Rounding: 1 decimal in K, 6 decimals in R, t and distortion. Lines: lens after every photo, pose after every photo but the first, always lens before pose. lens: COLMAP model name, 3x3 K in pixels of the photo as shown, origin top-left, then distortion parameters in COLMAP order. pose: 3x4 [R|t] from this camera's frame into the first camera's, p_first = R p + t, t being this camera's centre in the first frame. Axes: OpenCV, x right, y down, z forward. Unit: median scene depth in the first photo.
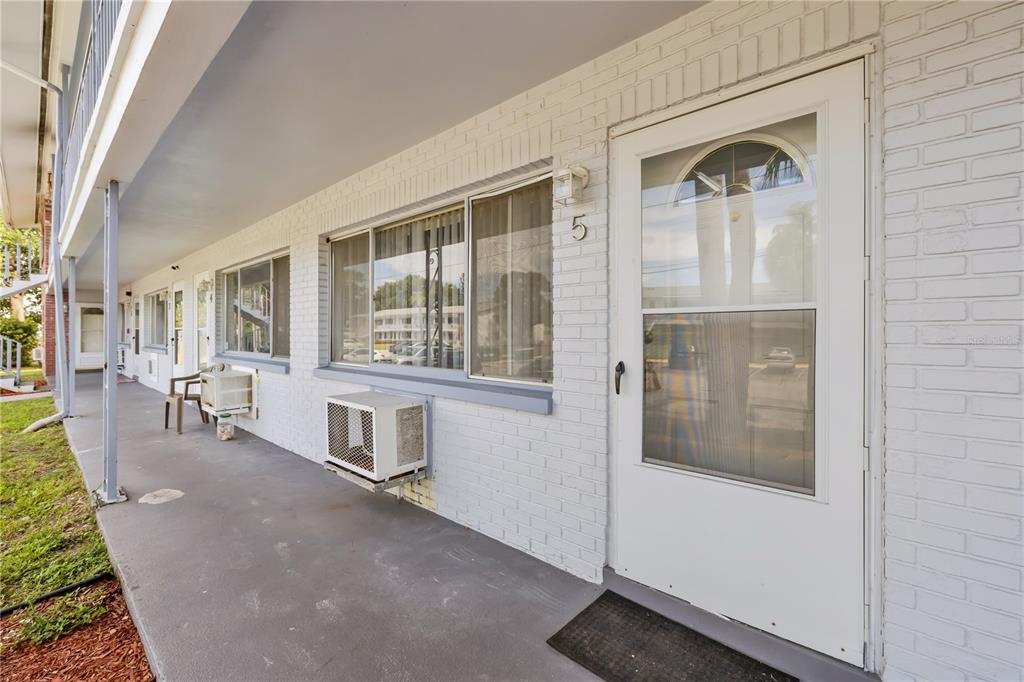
lens RADIAL K [[444.9, 0, 509.8], [0, 444.9, 330.1], [0, 0, 1]] dist [-0.001457, -0.000115]
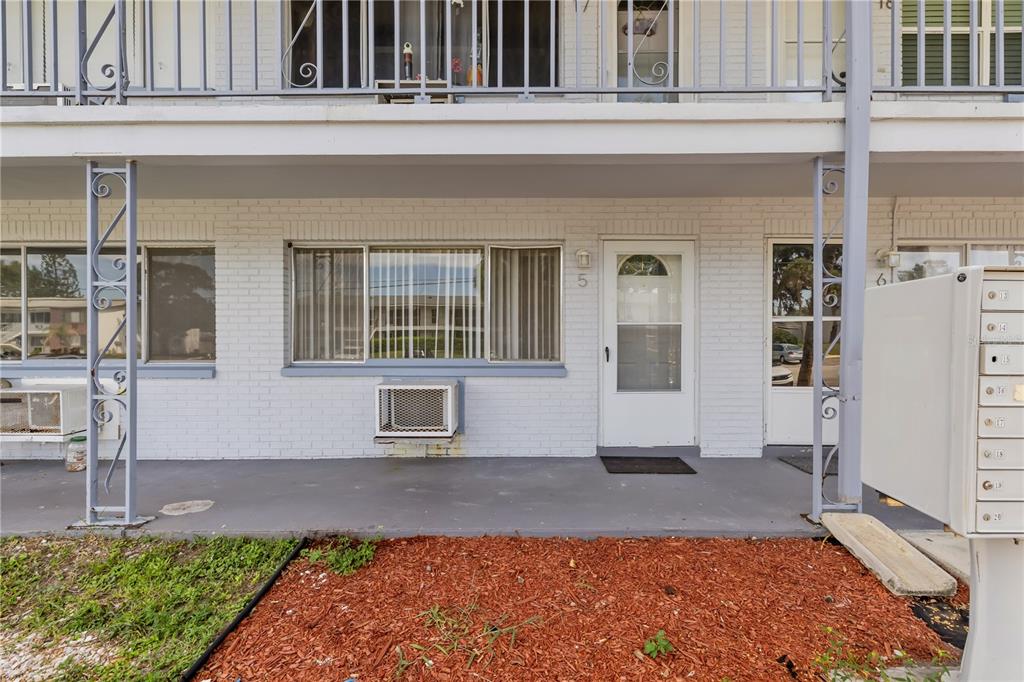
lens RADIAL K [[430.8, 0, 520.3], [0, 430.8, 342.3], [0, 0, 1]] dist [0.001833, 0.000139]
pose [[0.729924, -0.005978, 0.683502, -1.161161], [-0.002351, 0.999934, 0.011256, 0.020351], [-0.683524, -0.009823, 0.729862, -0.177308]]
